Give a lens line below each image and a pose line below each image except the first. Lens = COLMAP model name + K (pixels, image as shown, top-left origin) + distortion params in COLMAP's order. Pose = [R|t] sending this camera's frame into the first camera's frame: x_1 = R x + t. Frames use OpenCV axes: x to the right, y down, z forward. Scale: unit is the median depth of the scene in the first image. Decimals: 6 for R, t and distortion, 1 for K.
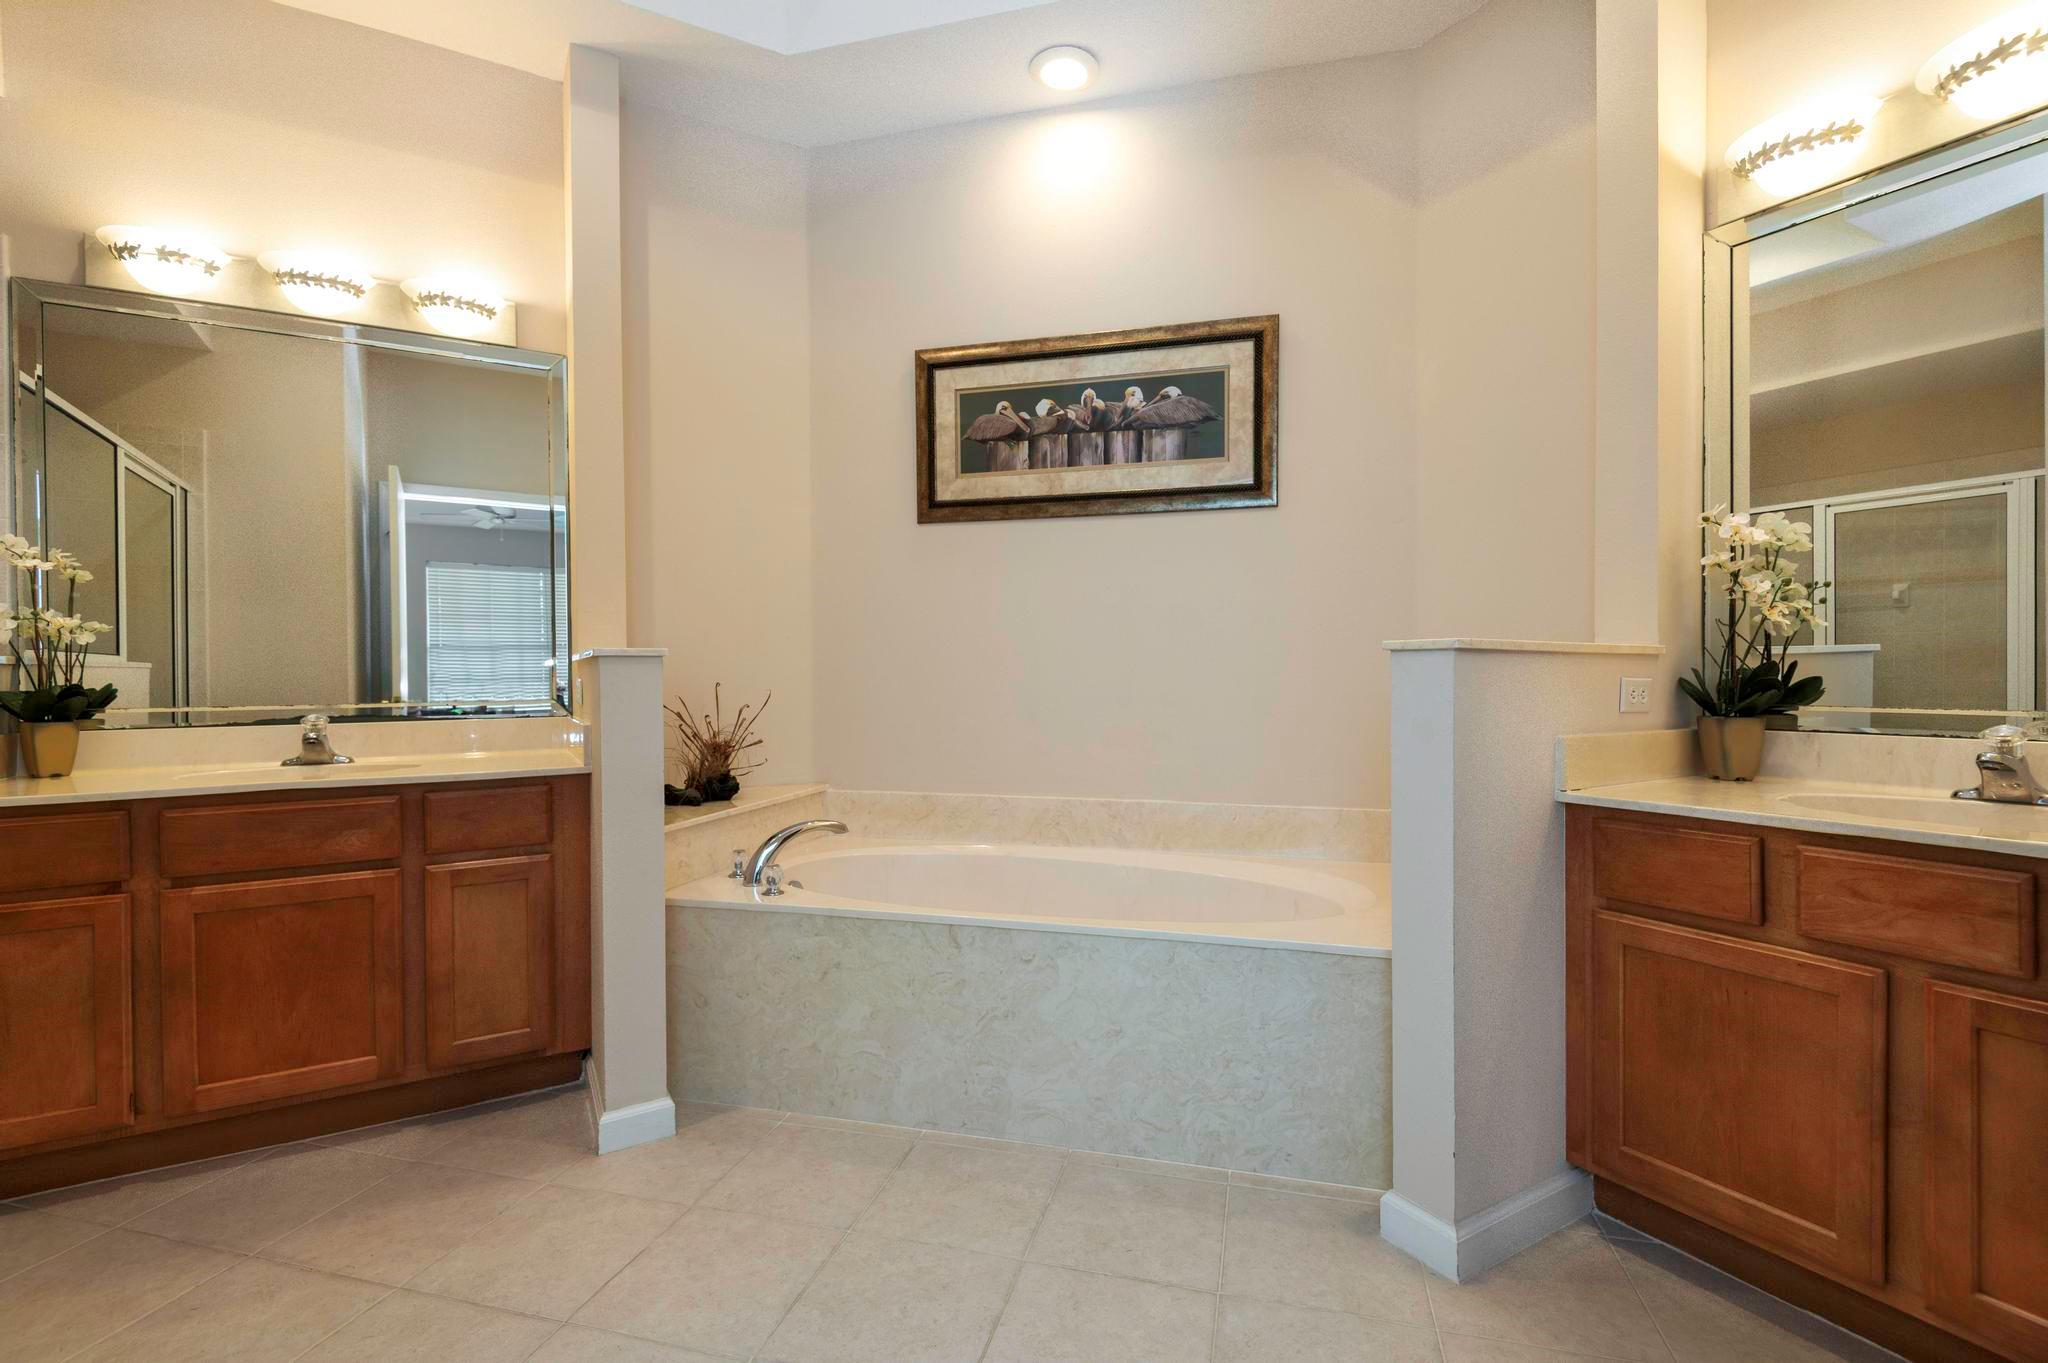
lens RADIAL K [[930.5, 0, 1024.0], [0, 930.5, 681.5], [0, 0, 1]] dist [0.043172, -0.029953]
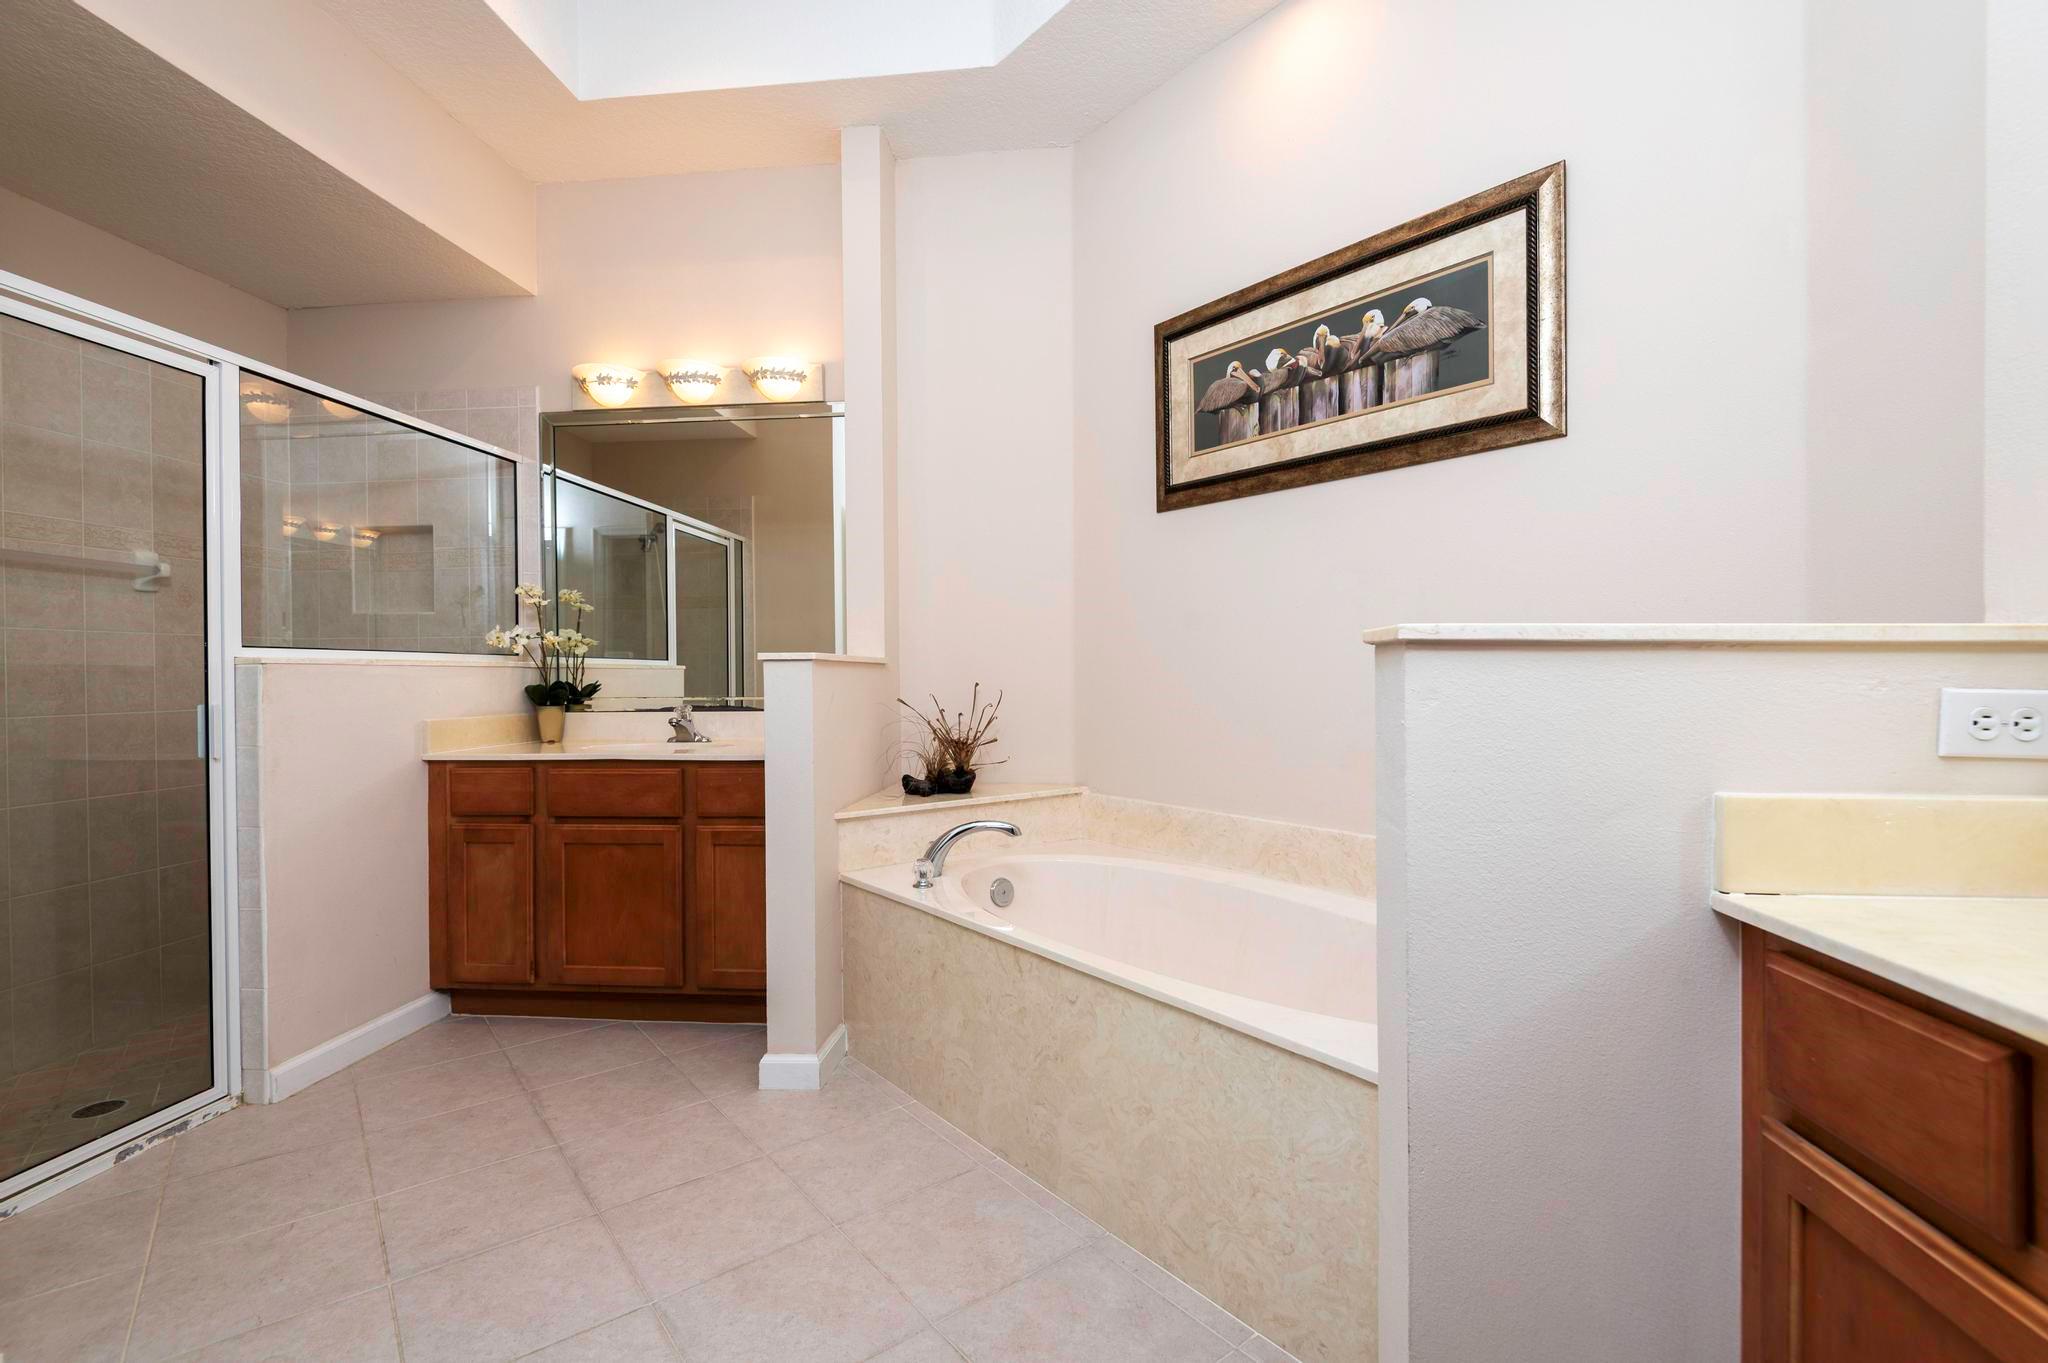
lens RADIAL K [[930.5, 0, 1024.0], [0, 930.5, 681.5], [0, 0, 1]] dist [0.043172, -0.029953]
pose [[0.800220, 0.007070, -0.599665, 0.360951], [-0.005545, 0.999975, 0.004390, -0.005209], [0.599681, -0.000188, 0.800239, 0.193410]]
